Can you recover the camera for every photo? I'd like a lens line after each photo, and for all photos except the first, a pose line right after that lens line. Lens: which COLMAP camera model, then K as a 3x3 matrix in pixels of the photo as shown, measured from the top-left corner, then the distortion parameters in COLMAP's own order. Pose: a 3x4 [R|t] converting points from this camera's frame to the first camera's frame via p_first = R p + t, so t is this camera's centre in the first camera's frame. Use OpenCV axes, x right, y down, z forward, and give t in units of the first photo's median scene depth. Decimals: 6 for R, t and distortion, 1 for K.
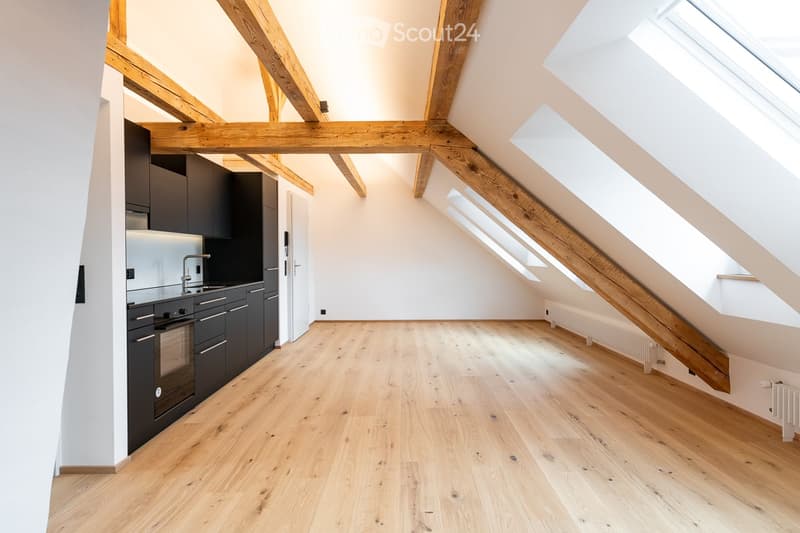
lens RADIAL K [[444.9, 0, 406.4], [0, 444.9, 259.0], [0, 0, 1]] dist [0.023366, -0.011036]
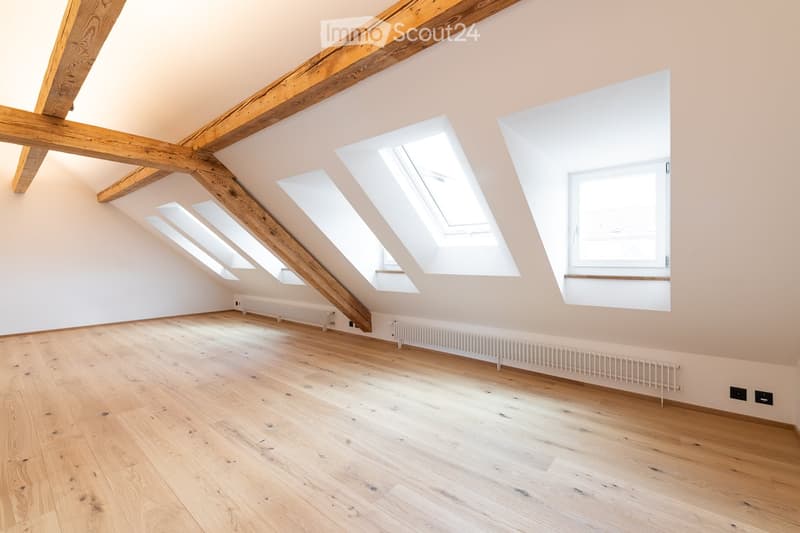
lens RADIAL K [[332.1, 0, 403.3], [0, 332.1, 261.8], [0, 0, 1]] dist [0.010069, -0.001099]
pose [[0.639214, -0.000352, 0.769029, -0.285472], [0.002506, 0.999996, -0.001626, 0.000036], [-0.769025, 0.002967, 0.639212, -0.013724]]
